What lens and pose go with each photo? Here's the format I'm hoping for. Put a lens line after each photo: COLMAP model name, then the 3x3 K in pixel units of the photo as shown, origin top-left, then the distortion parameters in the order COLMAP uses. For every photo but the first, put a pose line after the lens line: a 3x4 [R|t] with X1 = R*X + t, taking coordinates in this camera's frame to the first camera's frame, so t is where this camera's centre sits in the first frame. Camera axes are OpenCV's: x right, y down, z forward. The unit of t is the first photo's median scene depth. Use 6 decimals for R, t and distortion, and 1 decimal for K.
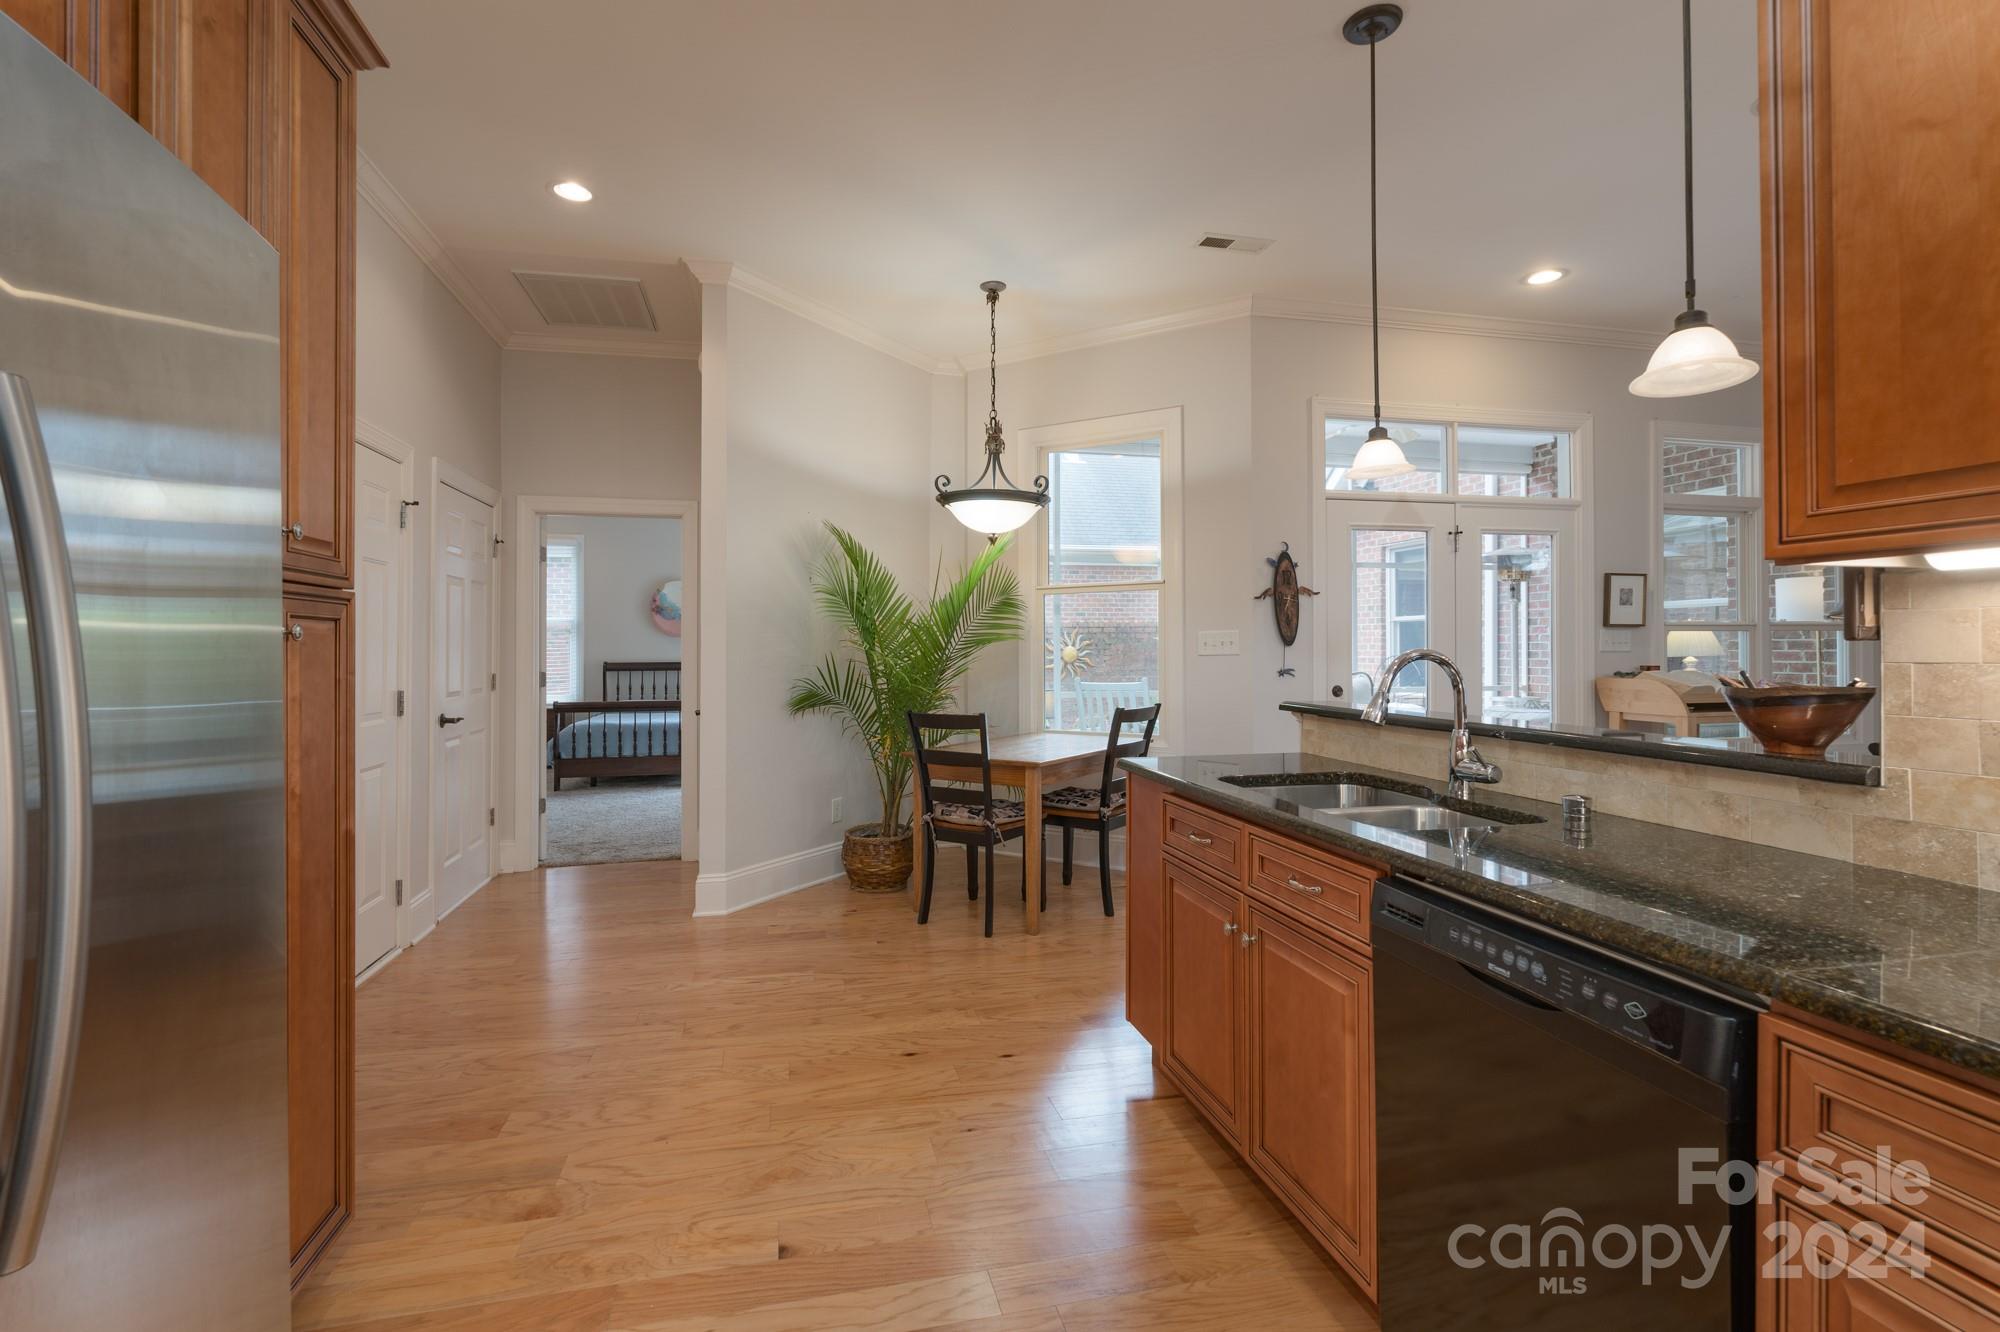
lens RADIAL K [[902.6, 0, 1008.6], [0, 902.6, 626.8], [0, 0, 1]] dist [-0.007196, 0.000566]
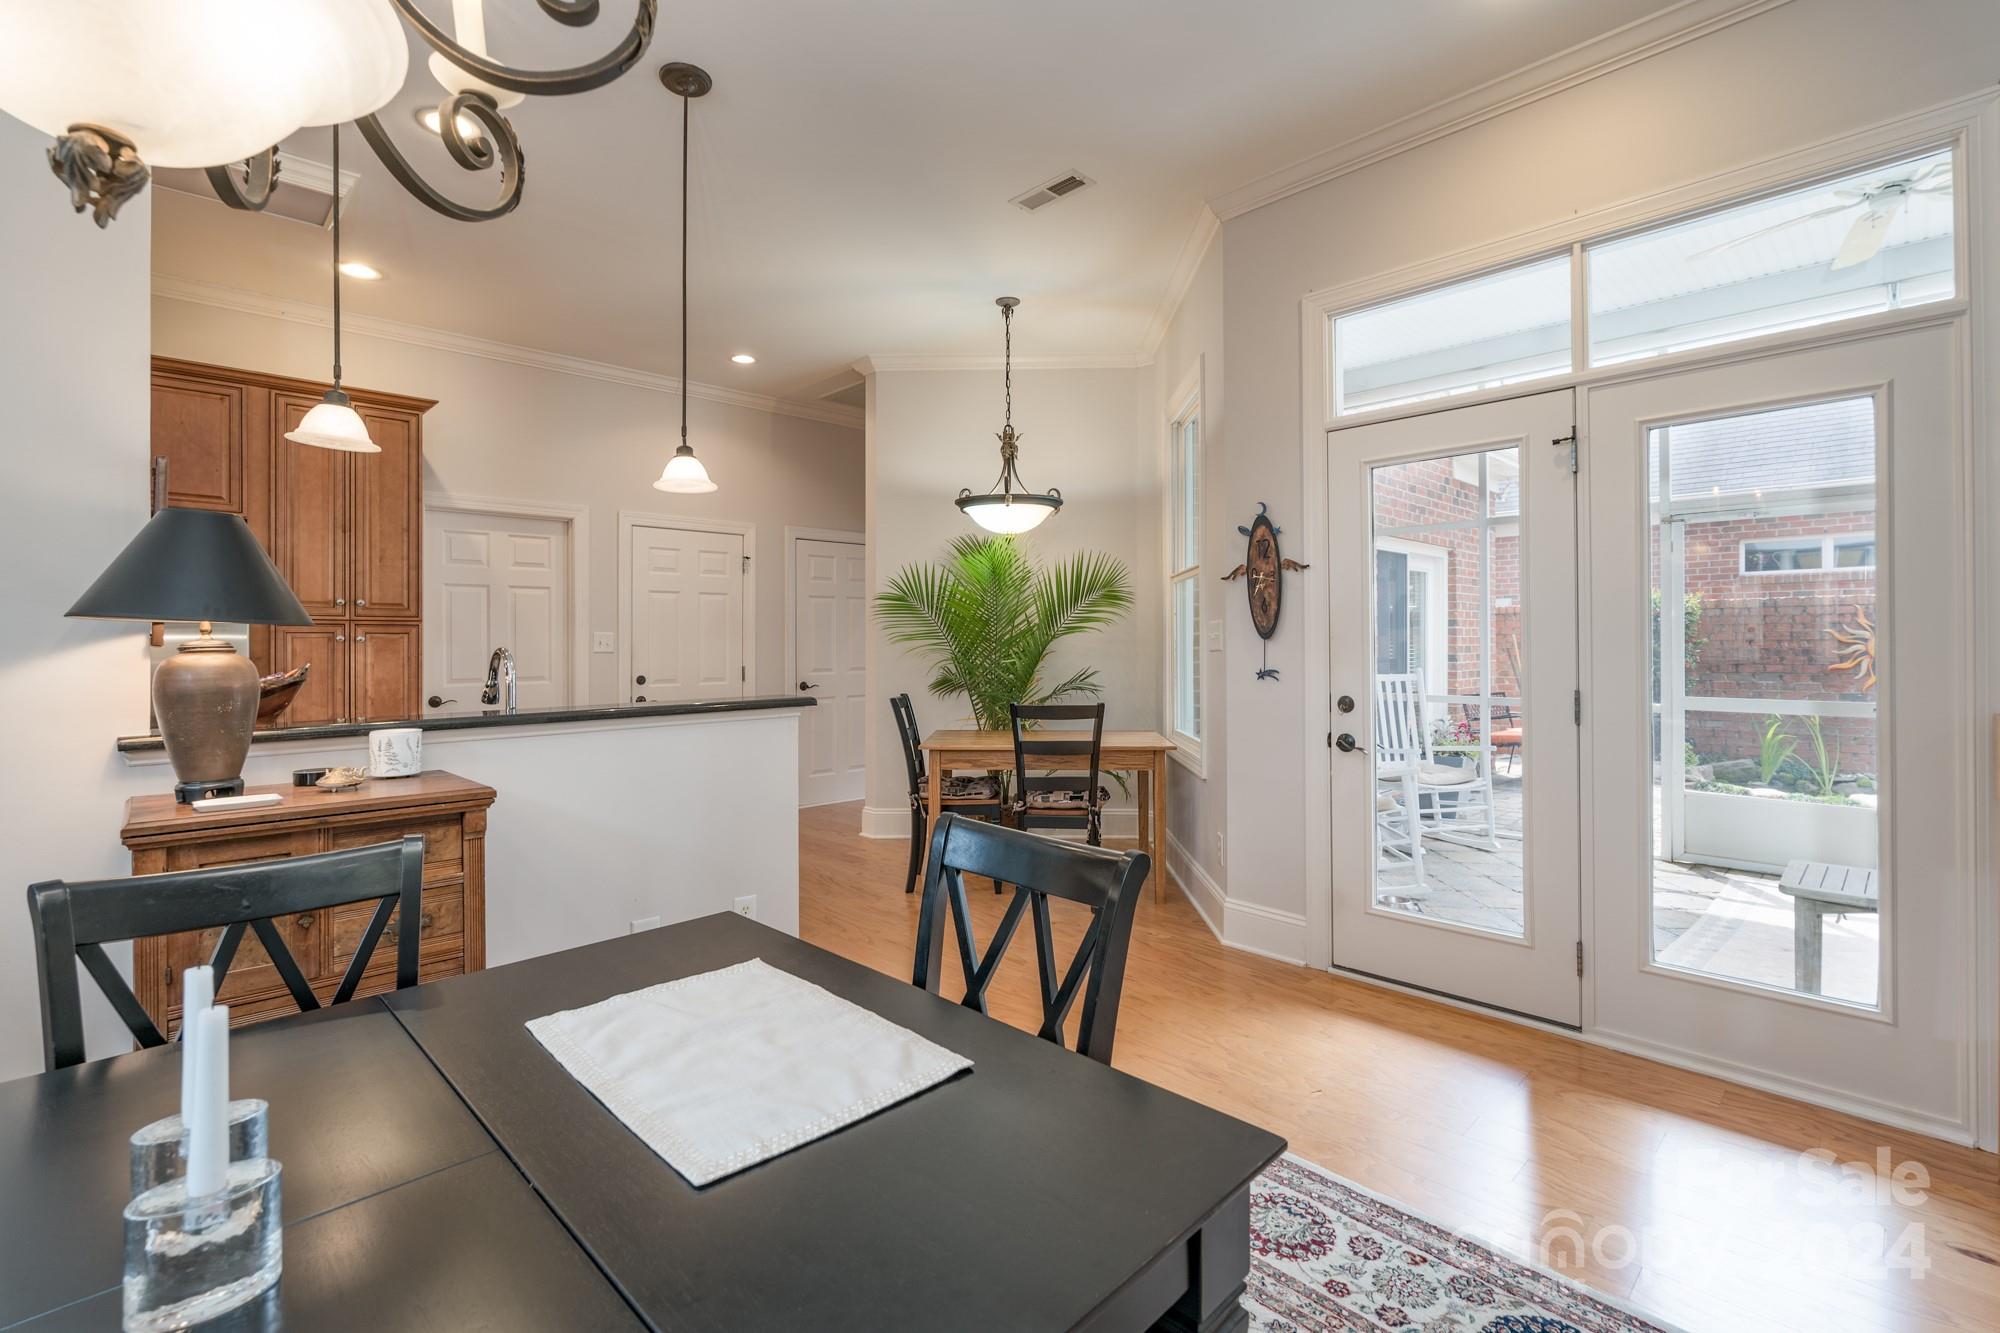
lens RADIAL K [[902.6, 0, 1012.1], [0, 902.6, 649.3], [0, 0, 1]] dist [-0.007196, 0.000566]
pose [[0.516140, 0.011231, -0.856431, 0.848665], [0.023426, 0.999355, 0.027223, 0.003962], [0.856184, -0.034113, 0.515544, 0.424775]]
